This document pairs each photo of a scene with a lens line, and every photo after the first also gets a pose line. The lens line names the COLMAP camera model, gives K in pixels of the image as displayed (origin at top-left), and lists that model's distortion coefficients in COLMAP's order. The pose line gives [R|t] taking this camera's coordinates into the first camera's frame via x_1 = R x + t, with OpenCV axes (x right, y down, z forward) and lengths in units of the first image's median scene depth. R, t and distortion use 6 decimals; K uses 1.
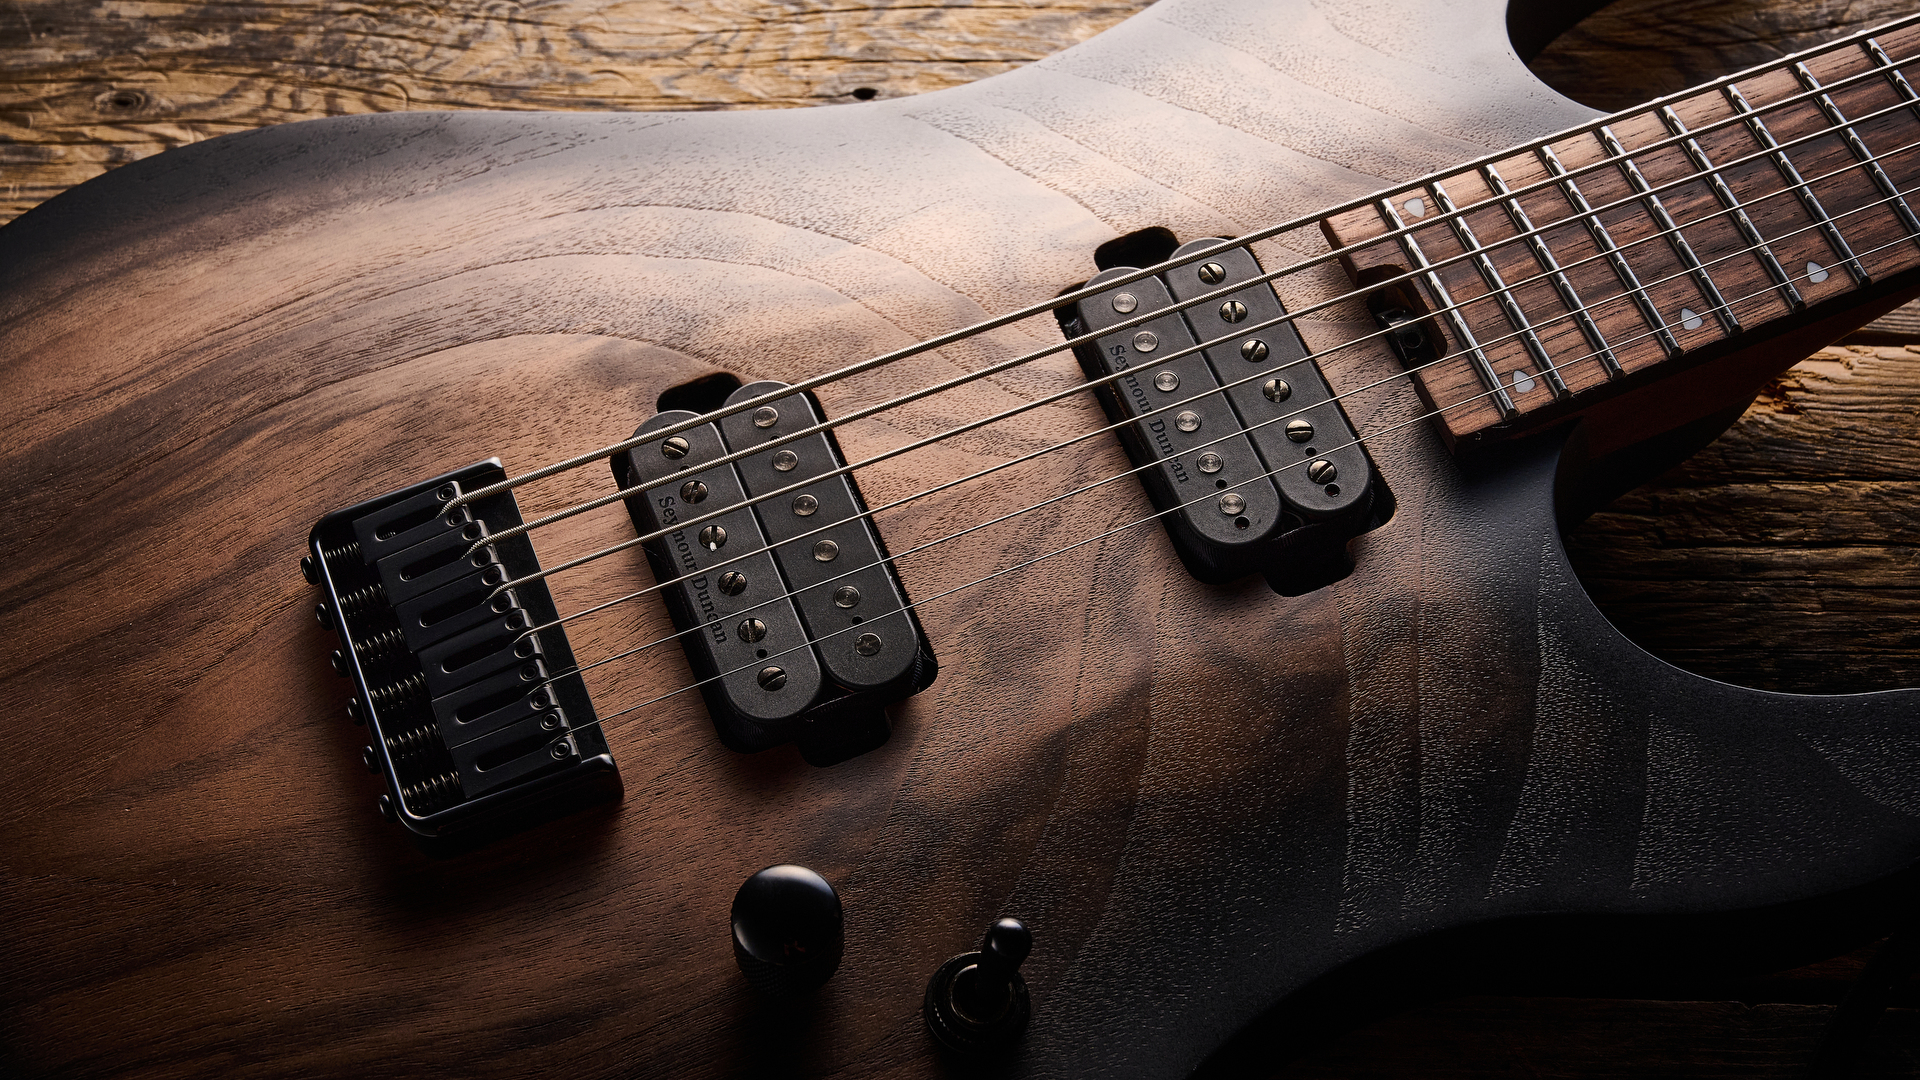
lens RADIAL K [[3052.5, 0, 957.2], [0, 3052.5, 536.6], [0, 0, 1]] dist [-0.060784, 0.000000]
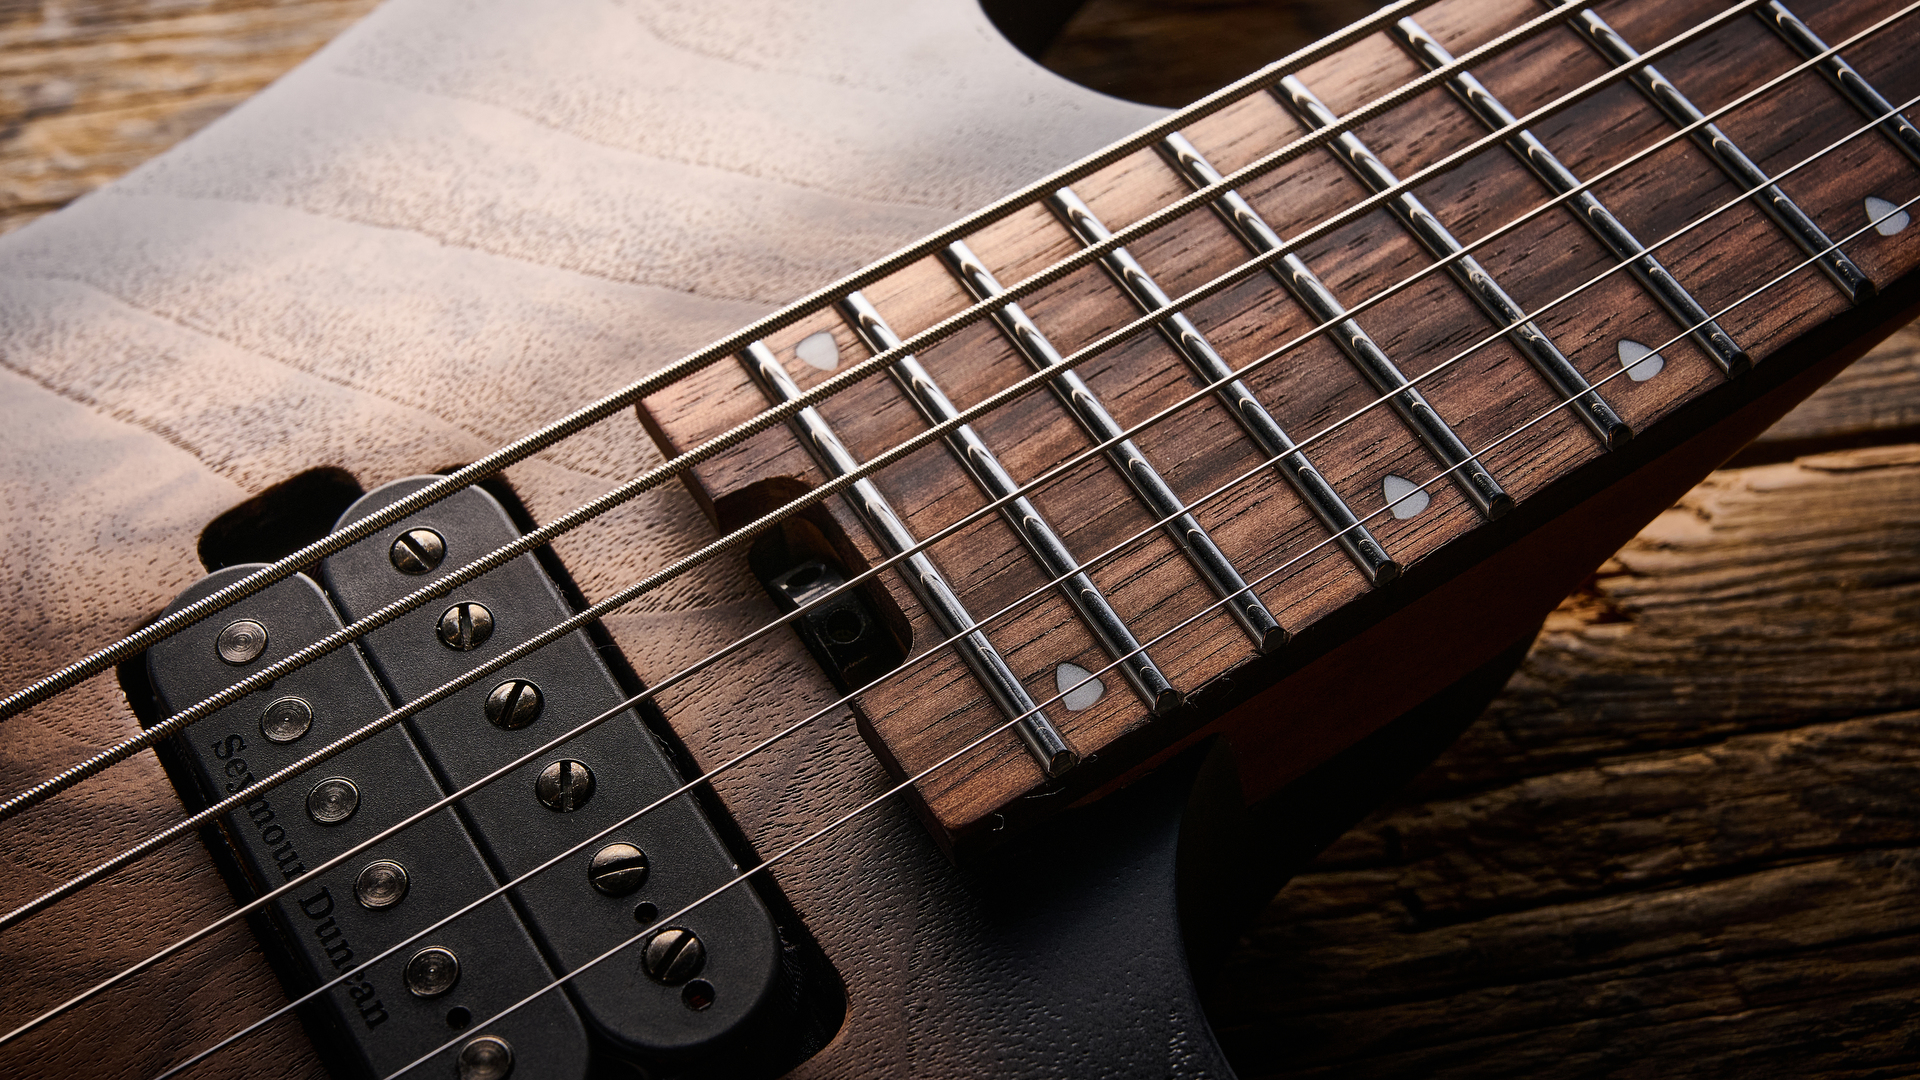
lens RADIAL K [[3052.5, 0, 884.3], [0, 3052.5, 582.0], [0, 0, 1]] dist [-0.060784, 0.000000]
pose [[0.985773, -0.154224, 0.066837, 0.124015], [0.156391, 0.987285, -0.028472, -0.056503], [-0.061596, 0.038519, 0.997358, 0.517616]]
